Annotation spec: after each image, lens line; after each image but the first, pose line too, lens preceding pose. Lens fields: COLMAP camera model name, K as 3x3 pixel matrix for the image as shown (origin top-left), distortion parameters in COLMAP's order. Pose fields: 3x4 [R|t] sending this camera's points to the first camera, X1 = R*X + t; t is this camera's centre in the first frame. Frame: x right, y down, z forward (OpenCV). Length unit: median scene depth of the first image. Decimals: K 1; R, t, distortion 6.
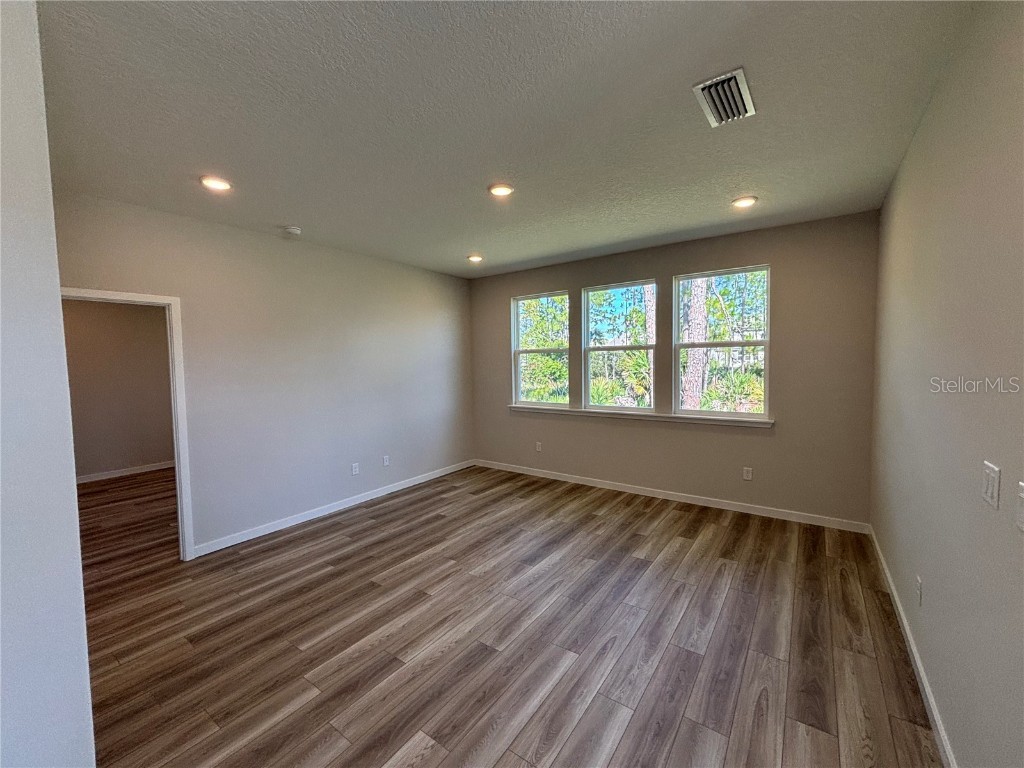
lens RADIAL K [[416.5, 0, 513.1], [0, 416.5, 387.8], [0, 0, 1]] dist [-0.002254, 0.000635]
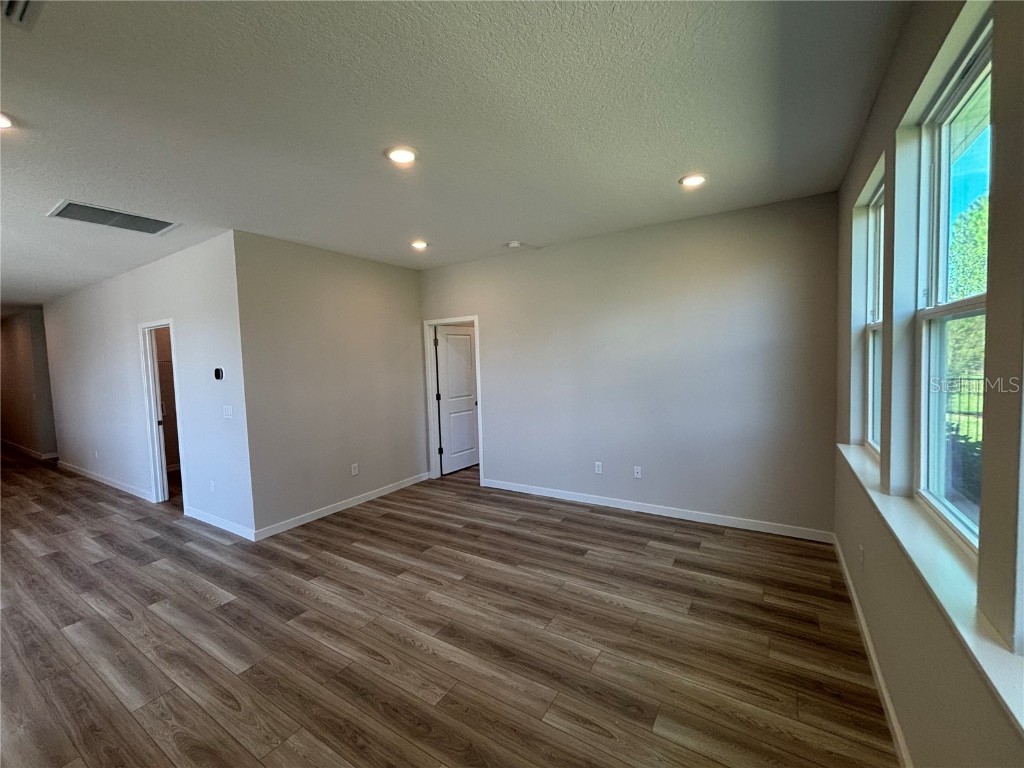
lens RADIAL K [[416.5, 0, 519.7], [0, 416.5, 386.2], [0, 0, 1]] dist [-0.002254, 0.000635]
pose [[0.078487, 0.091977, -0.992663, 0.649727], [-0.036884, 0.995321, 0.089307, -0.084810], [0.996233, 0.029604, 0.081512, 0.902828]]
